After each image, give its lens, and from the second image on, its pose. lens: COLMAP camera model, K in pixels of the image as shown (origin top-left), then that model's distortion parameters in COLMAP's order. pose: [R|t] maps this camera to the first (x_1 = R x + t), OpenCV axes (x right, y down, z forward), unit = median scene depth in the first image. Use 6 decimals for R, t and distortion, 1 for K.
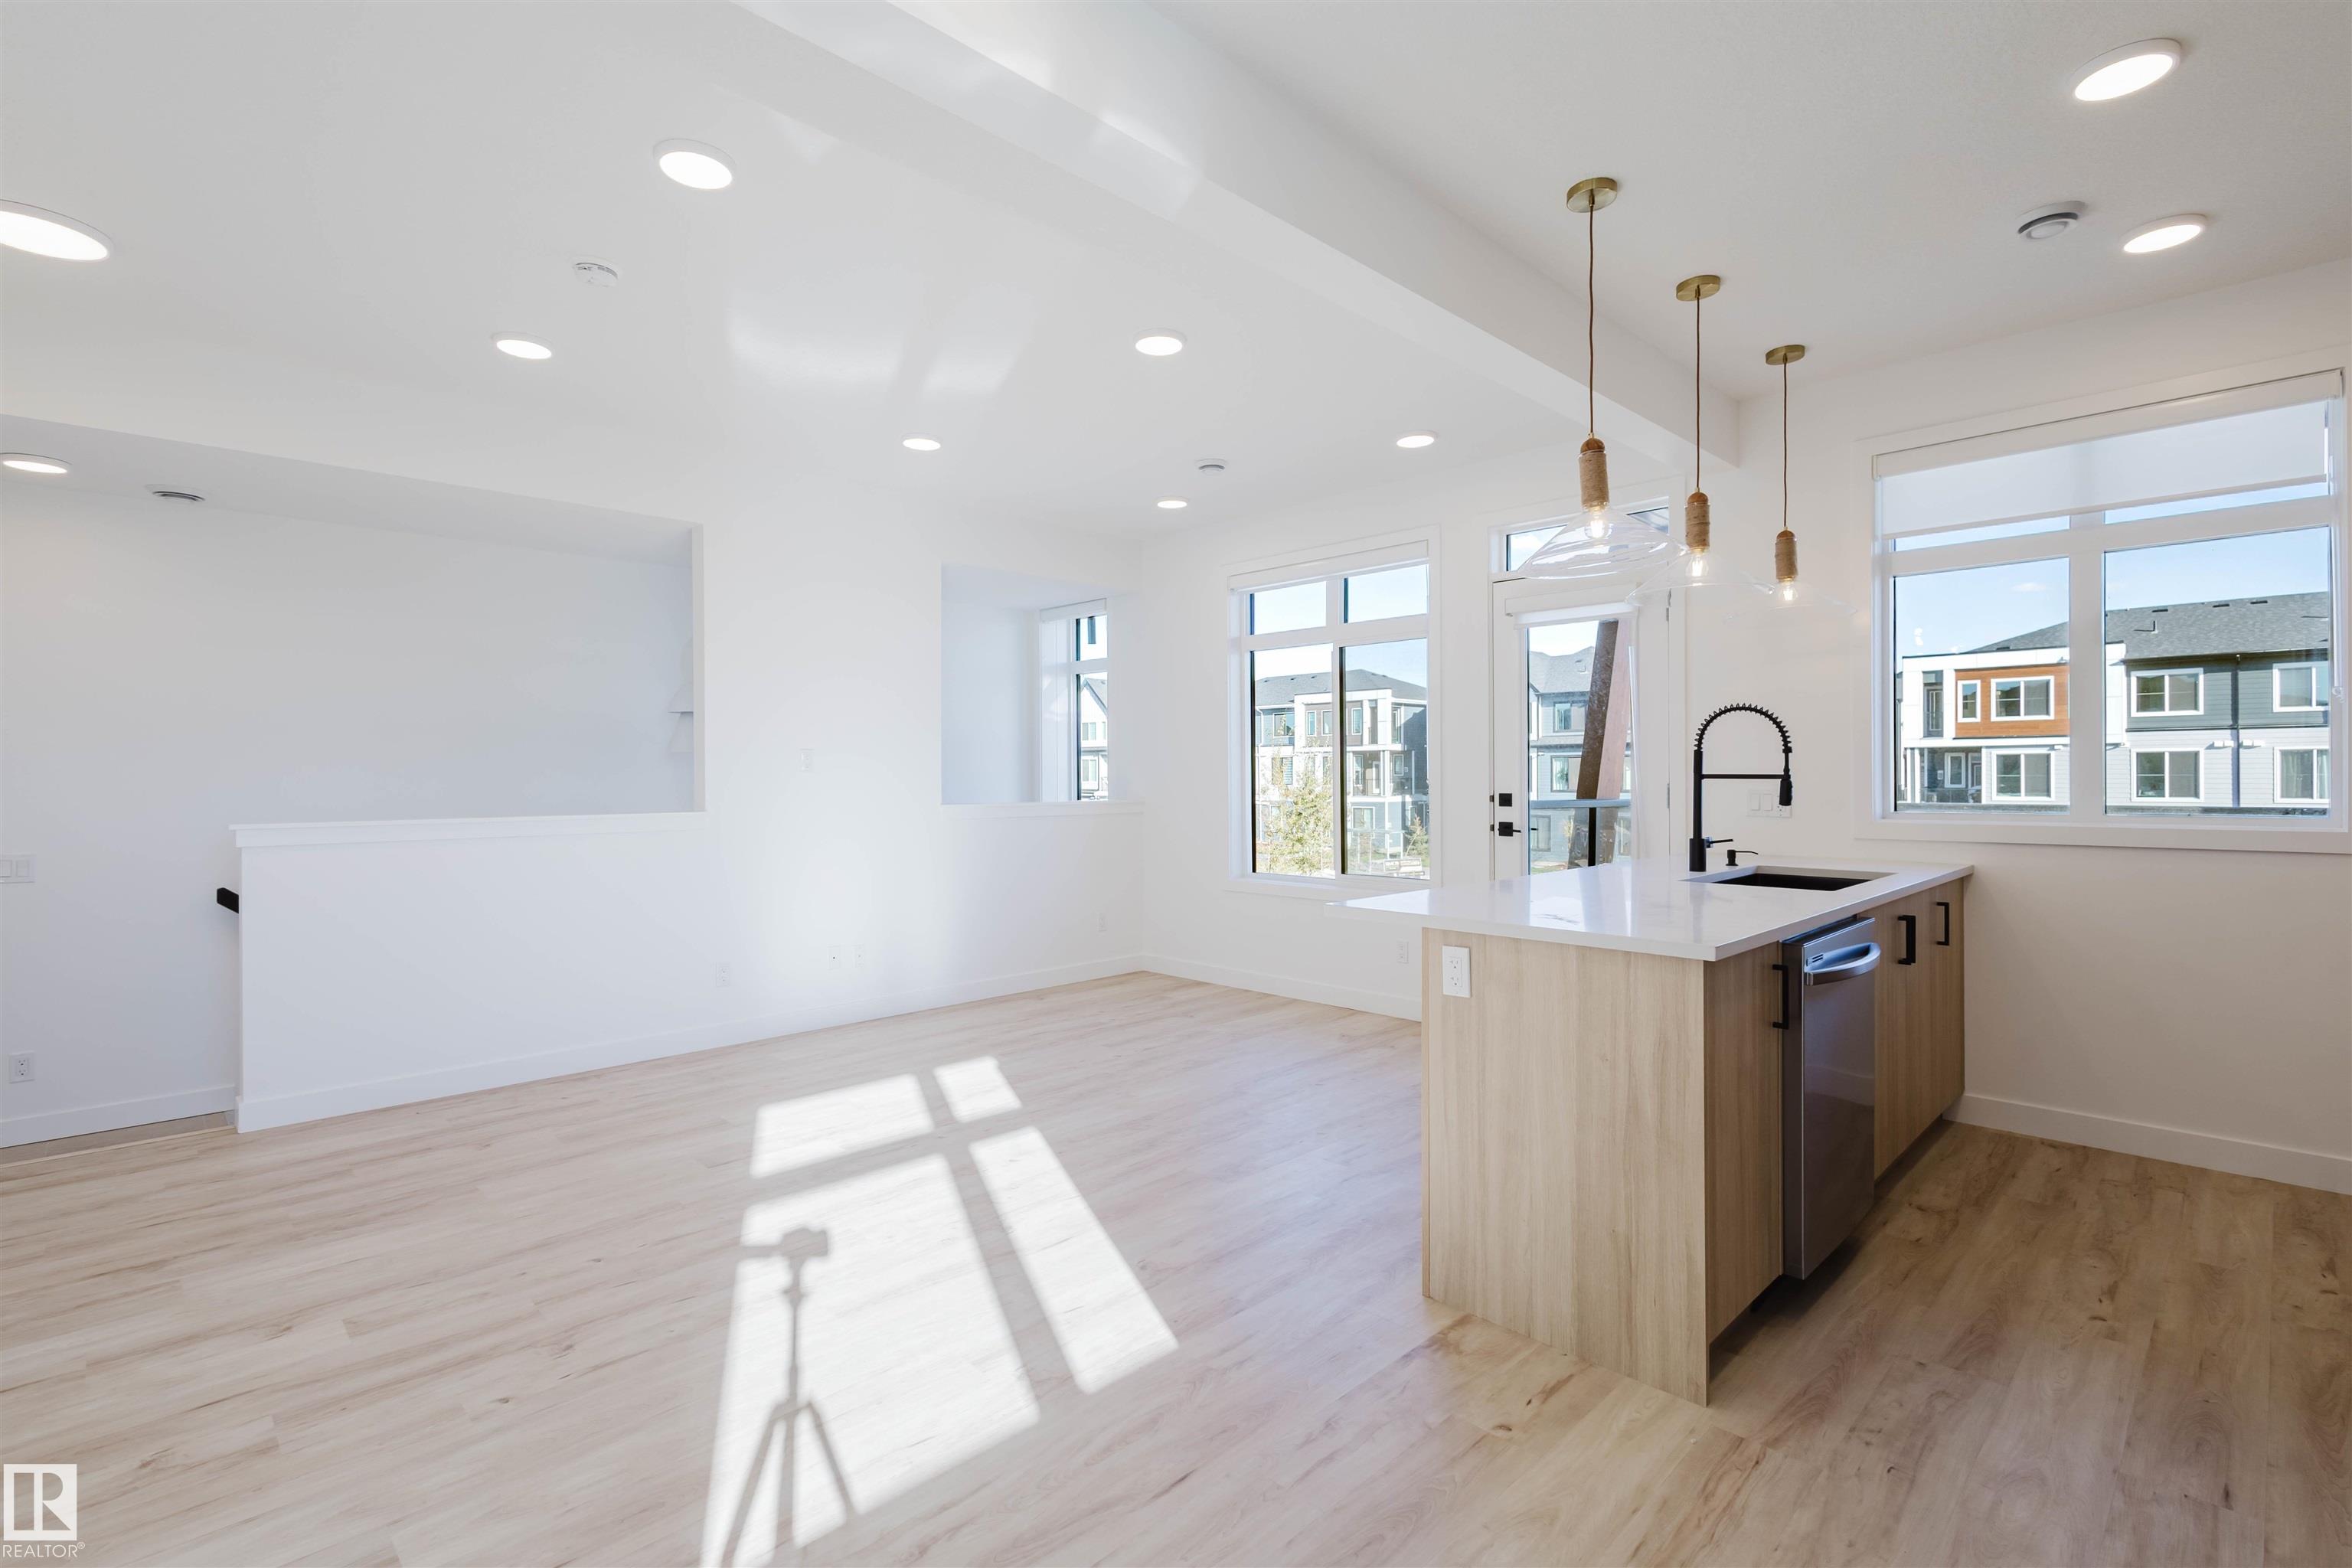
lens RADIAL K [[1081.9, 0, 1173.2], [0, 1081.9, 777.6], [0, 0, 1]] dist [0.016227, -0.005444]
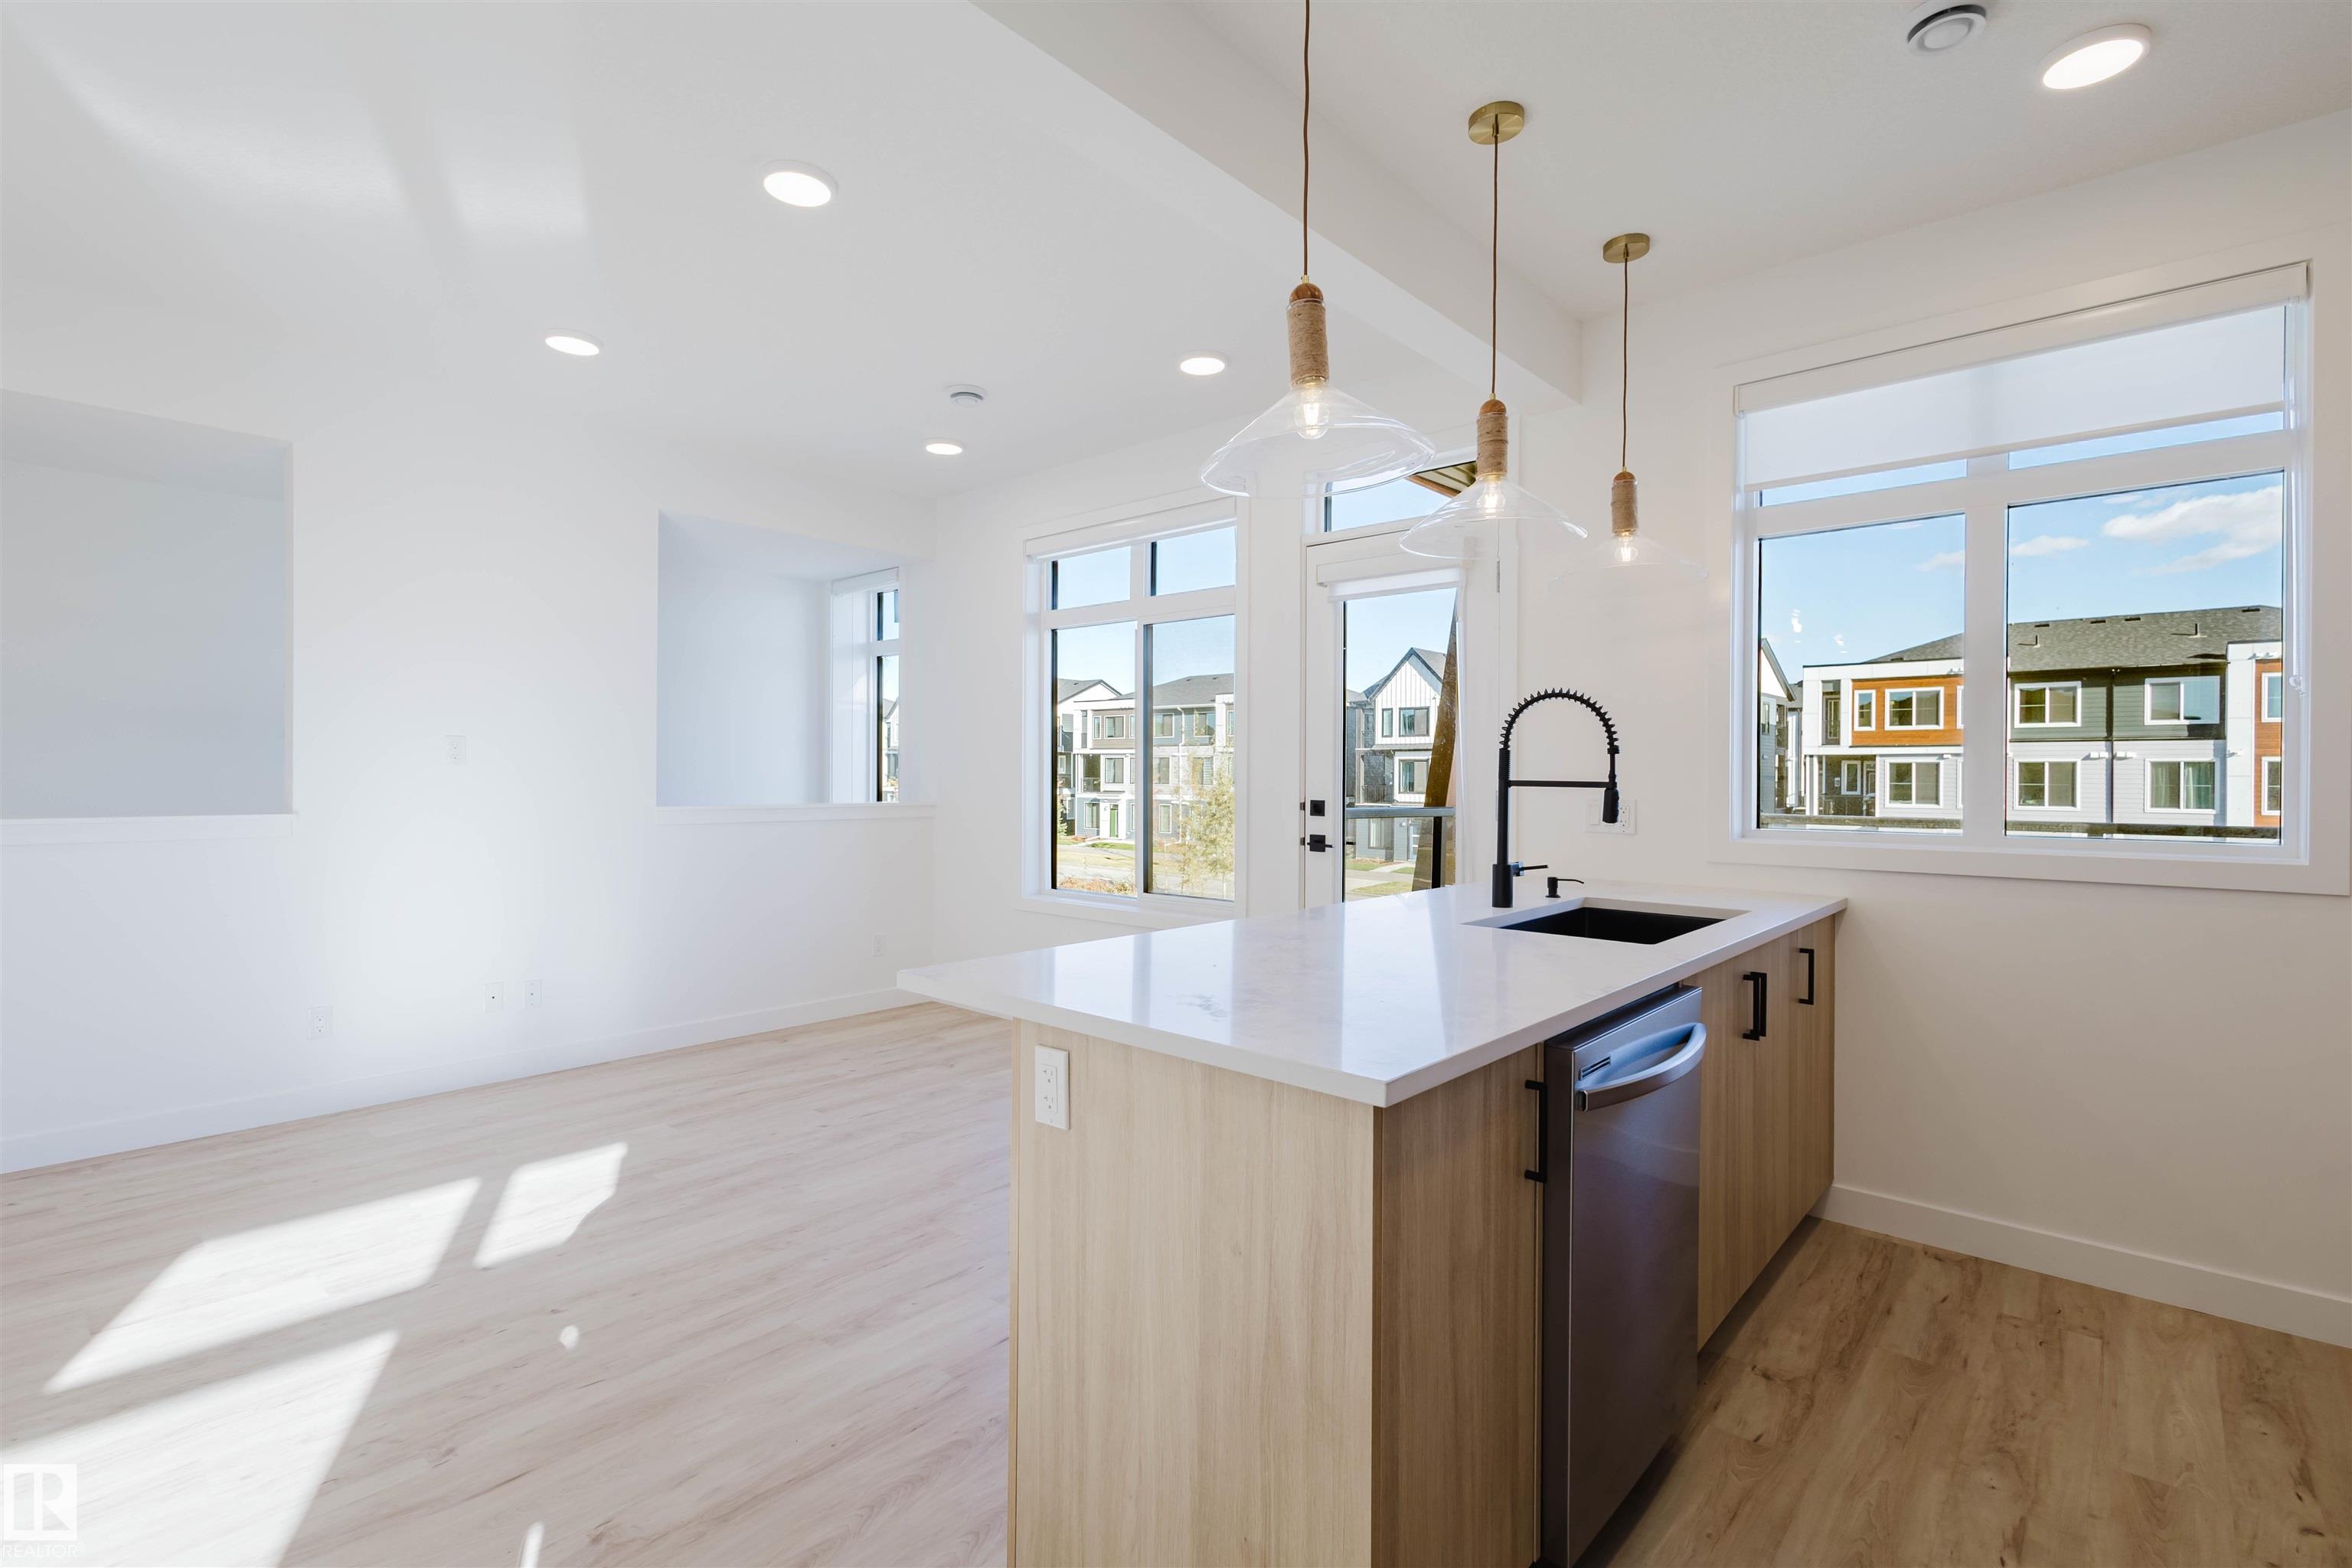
lens RADIAL K [[1081.9, 0, 1173.7], [0, 1081.9, 777.5], [0, 0, 1]] dist [0.016227, -0.005444]
pose [[0.997857, 0.011086, 0.064479, 0.126844], [-0.011138, 0.999938, 0.000438, -0.001633], [-0.064470, -0.001156, 0.997919, 0.158205]]
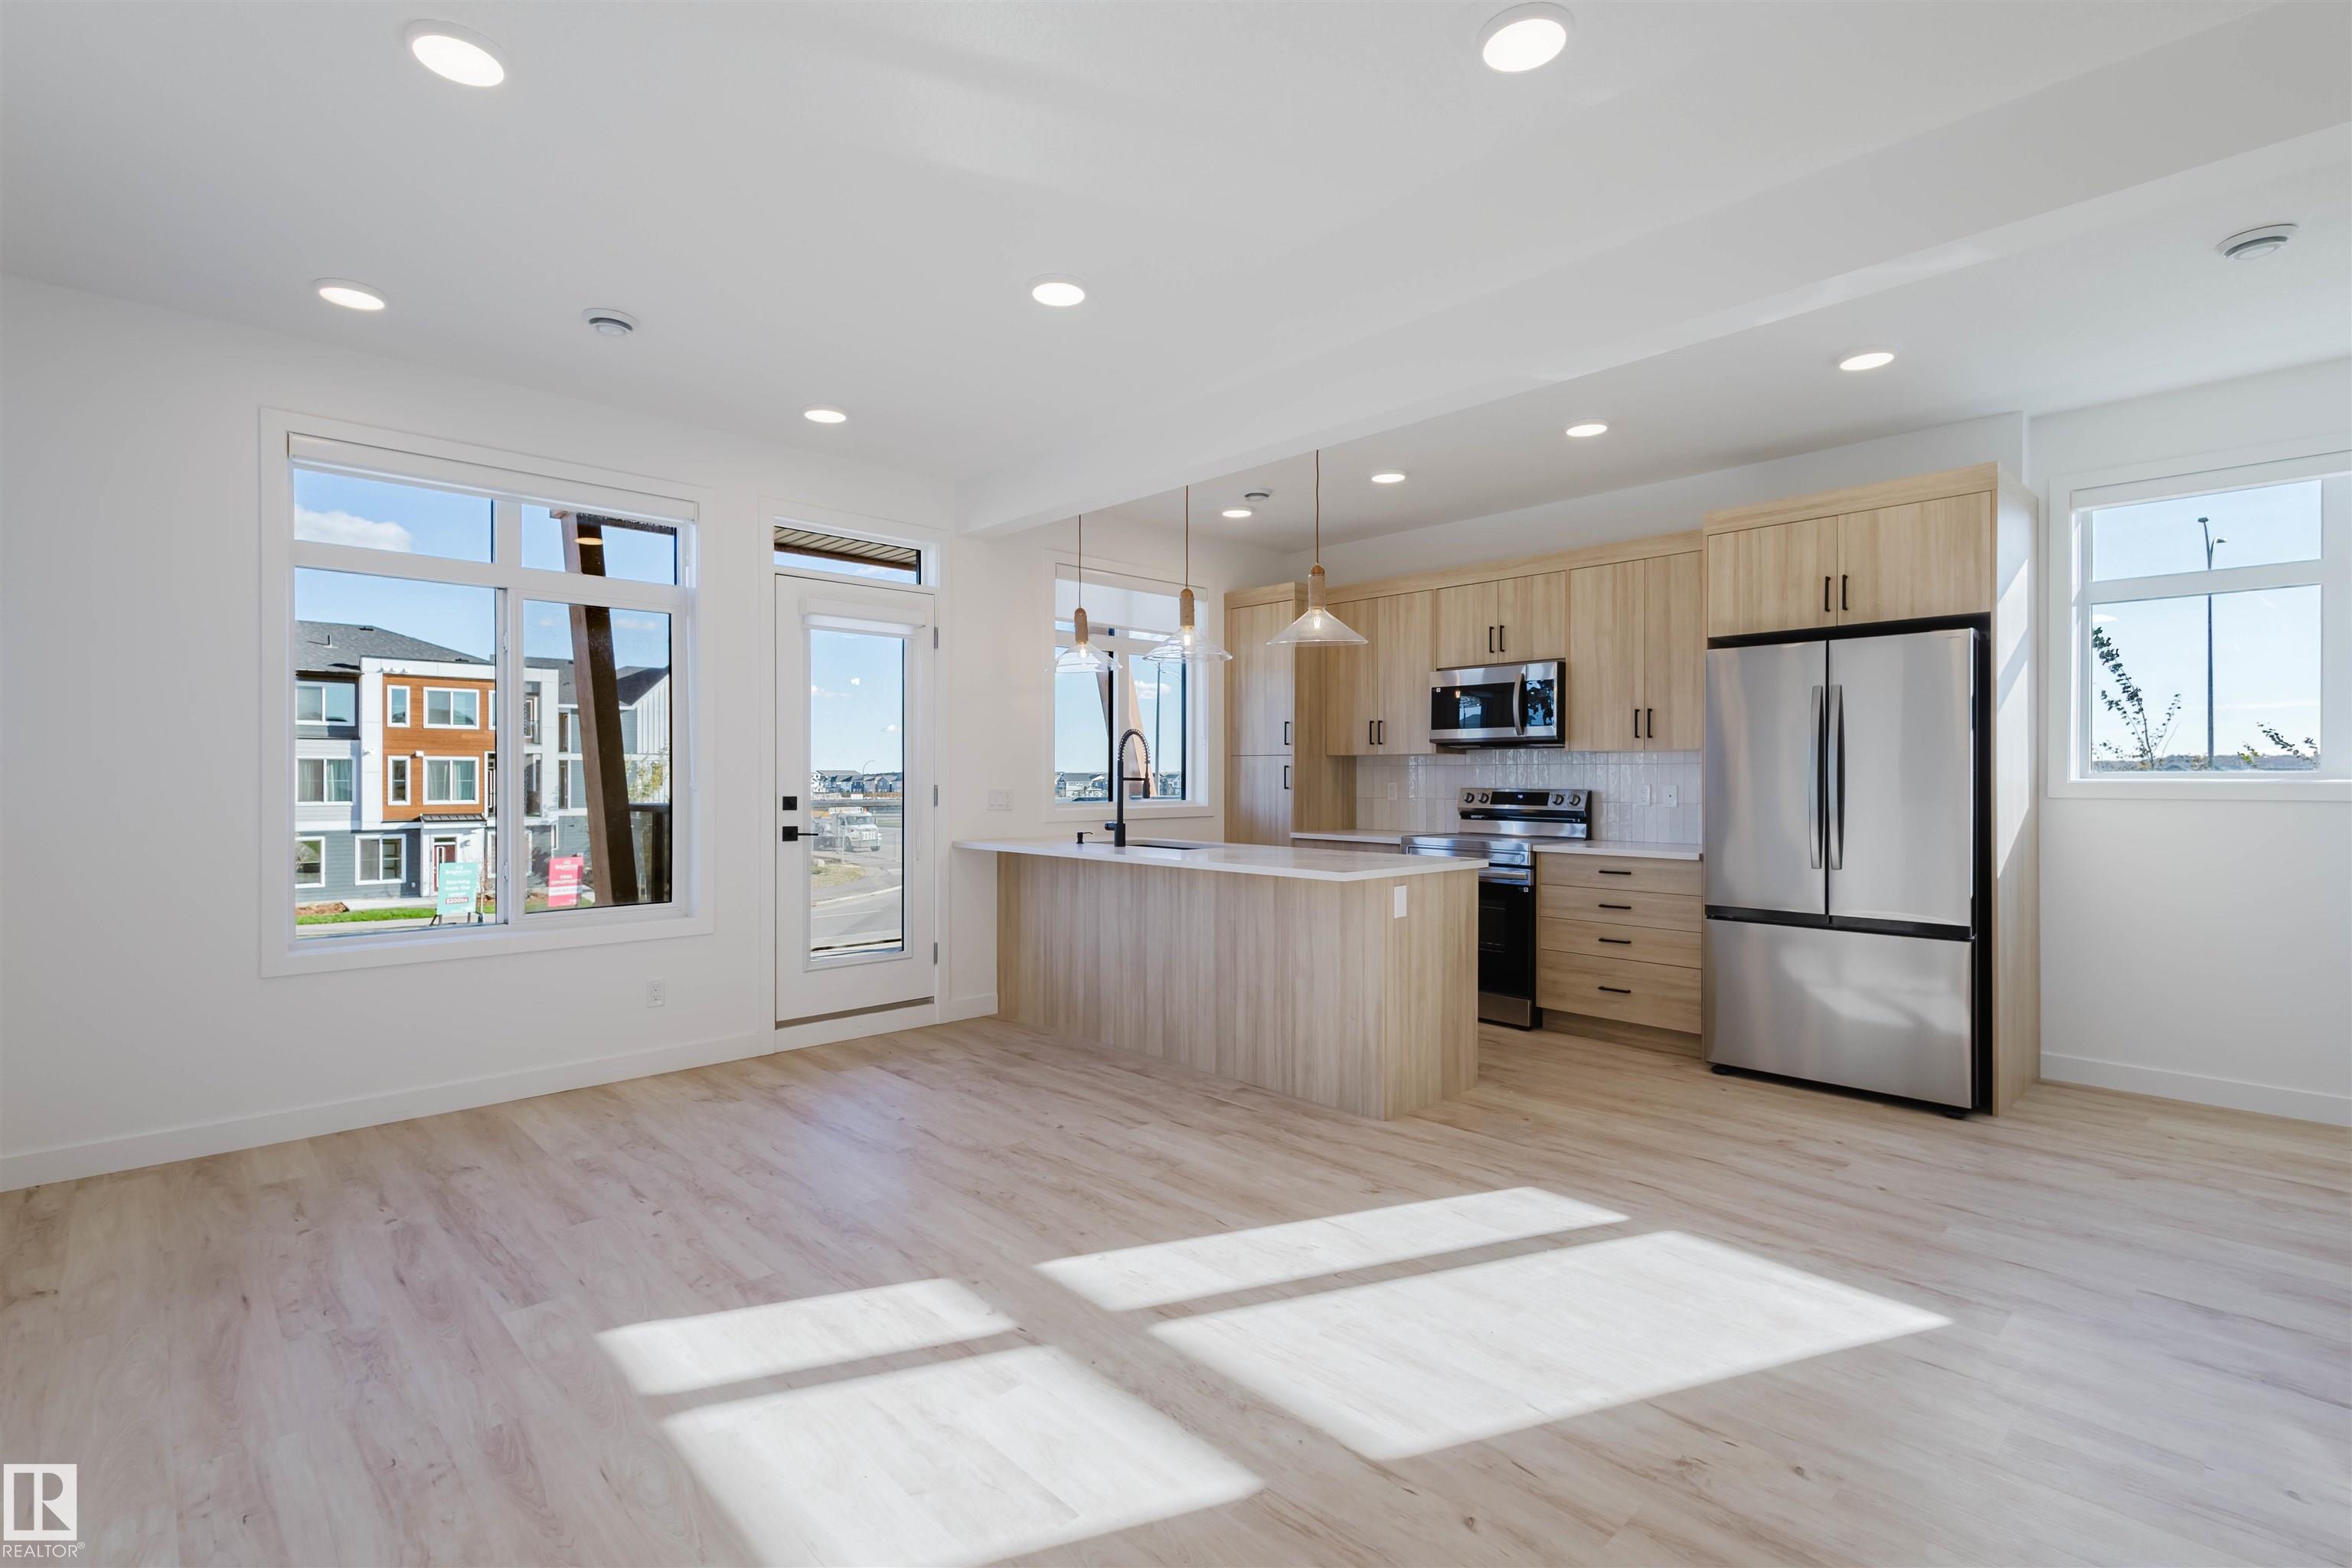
lens RADIAL K [[1081.9, 0, 1182.4], [0, 1081.9, 775.4], [0, 0, 1]] dist [0.016227, -0.005444]
pose [[0.008428, 0.007077, 0.999939, -0.578469], [0.000758, 0.999975, -0.007083, 0.002718], [-0.999964, 0.000818, 0.008422, 0.571173]]
